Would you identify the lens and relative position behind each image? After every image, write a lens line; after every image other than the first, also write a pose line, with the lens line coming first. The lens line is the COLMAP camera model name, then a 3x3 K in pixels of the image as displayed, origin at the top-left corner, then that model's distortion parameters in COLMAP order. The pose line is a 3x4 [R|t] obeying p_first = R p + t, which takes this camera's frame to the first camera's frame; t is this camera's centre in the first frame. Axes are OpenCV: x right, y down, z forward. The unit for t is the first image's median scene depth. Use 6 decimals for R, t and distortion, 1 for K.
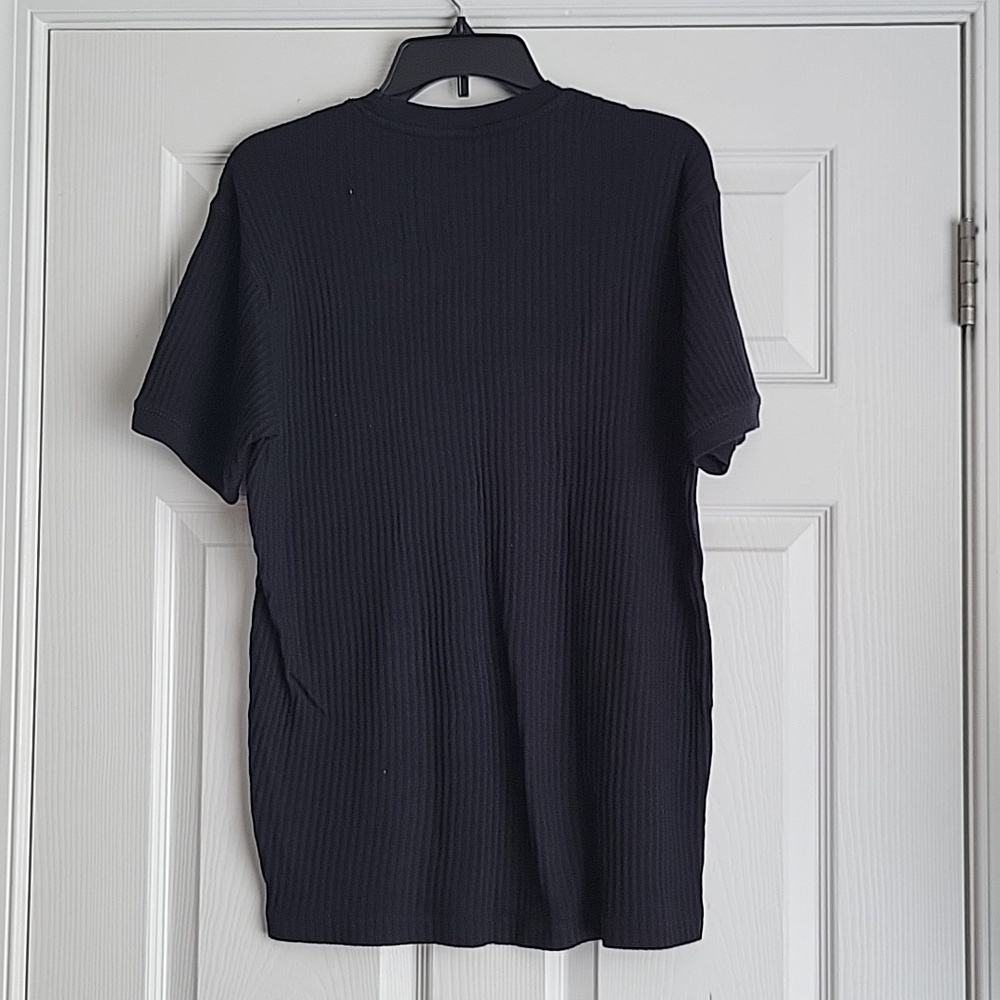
lens RADIAL K [[1727.2, 0, 493.6], [0, 1727.2, 482.4], [0, 0, 1]] dist [0.038215, 0.000000]
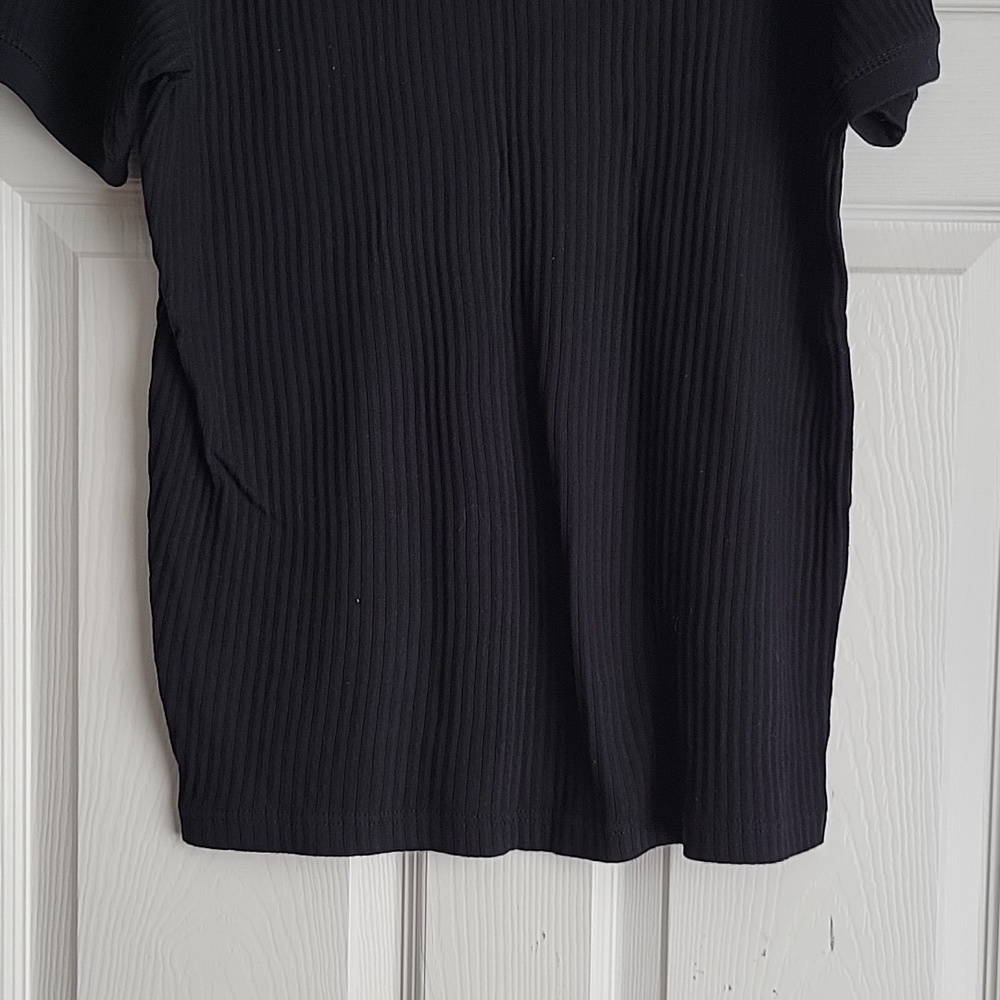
lens RADIAL K [[1727.2, 0, 502.4], [0, 1727.2, 505.3], [0, 0, 1]] dist [0.038215, 0.000000]
pose [[0.998177, 0.005339, 0.060120, -0.047205], [-0.012954, 0.991818, 0.126997, 0.046080], [-0.058950, -0.127545, 0.990079, 0.343260]]
